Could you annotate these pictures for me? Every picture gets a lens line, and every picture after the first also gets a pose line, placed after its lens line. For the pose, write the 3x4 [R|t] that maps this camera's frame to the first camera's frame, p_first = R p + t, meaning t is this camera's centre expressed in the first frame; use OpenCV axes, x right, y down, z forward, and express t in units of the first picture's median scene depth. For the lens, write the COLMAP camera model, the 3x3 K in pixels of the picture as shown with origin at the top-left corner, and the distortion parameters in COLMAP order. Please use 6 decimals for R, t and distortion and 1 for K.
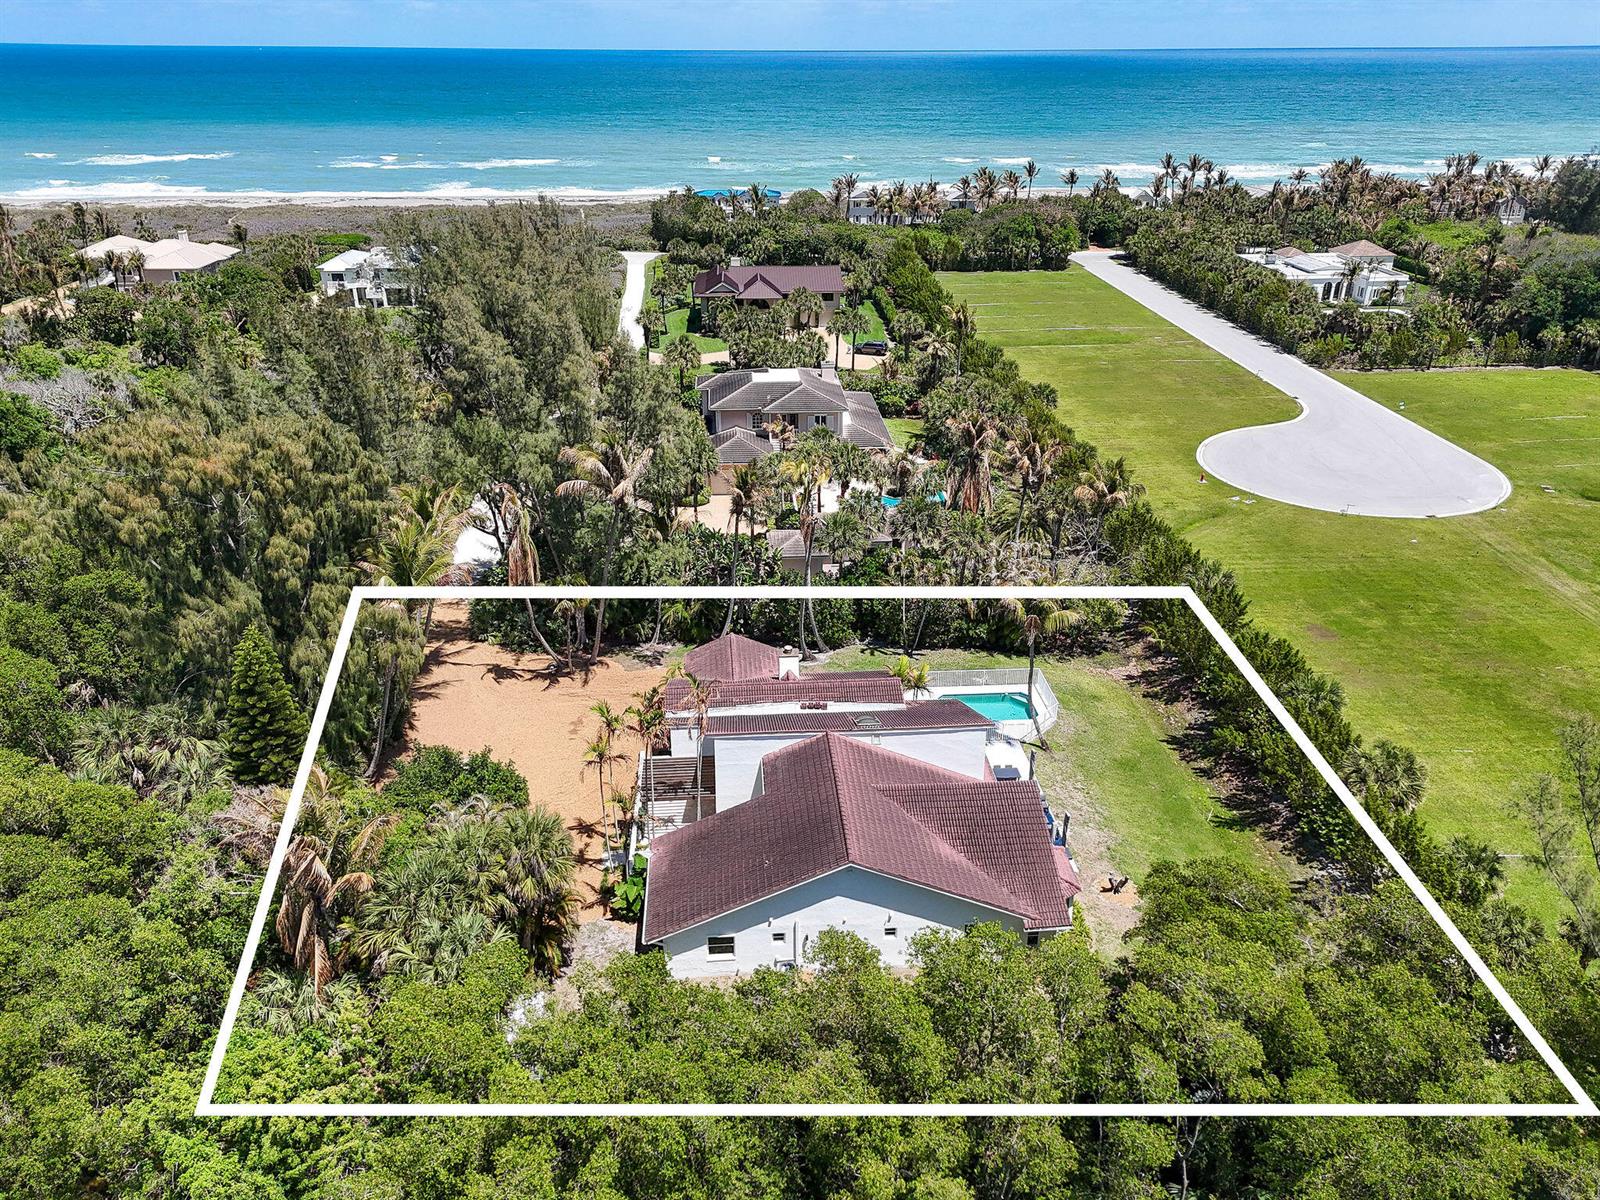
lens RADIAL K [[1157.1, 0, 800.0], [0, 1157.1, 600.0], [0, 0, 1]] dist [0.062705, -0.001758]
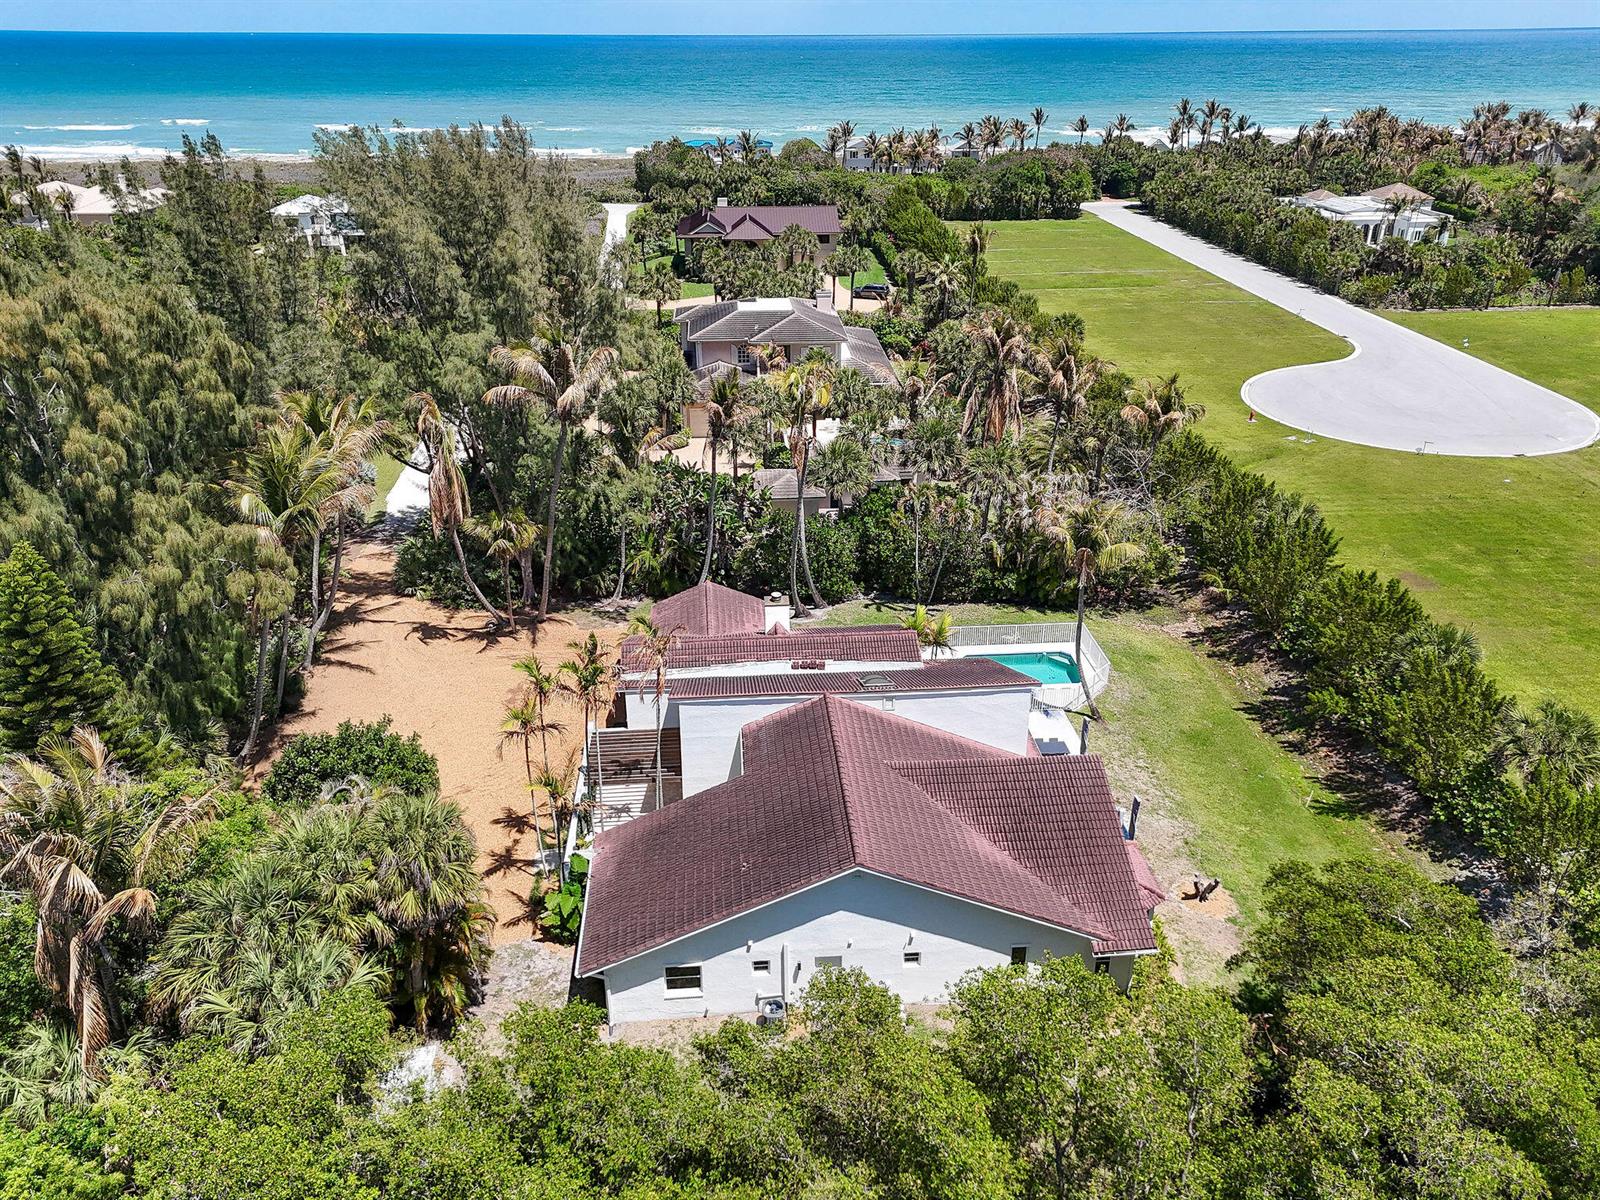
lens RADIAL K [[1115.8, 0, 800.0], [0, 1115.8, 600.0], [0, 0, 1]] dist [0.048249, 0.001045]
pose [[0.999987, -0.004652, 0.002081, 0.004168], [0.004650, 0.999988, 0.001244, 0.039446], [-0.002087, -0.001235, 0.999997, 0.200930]]
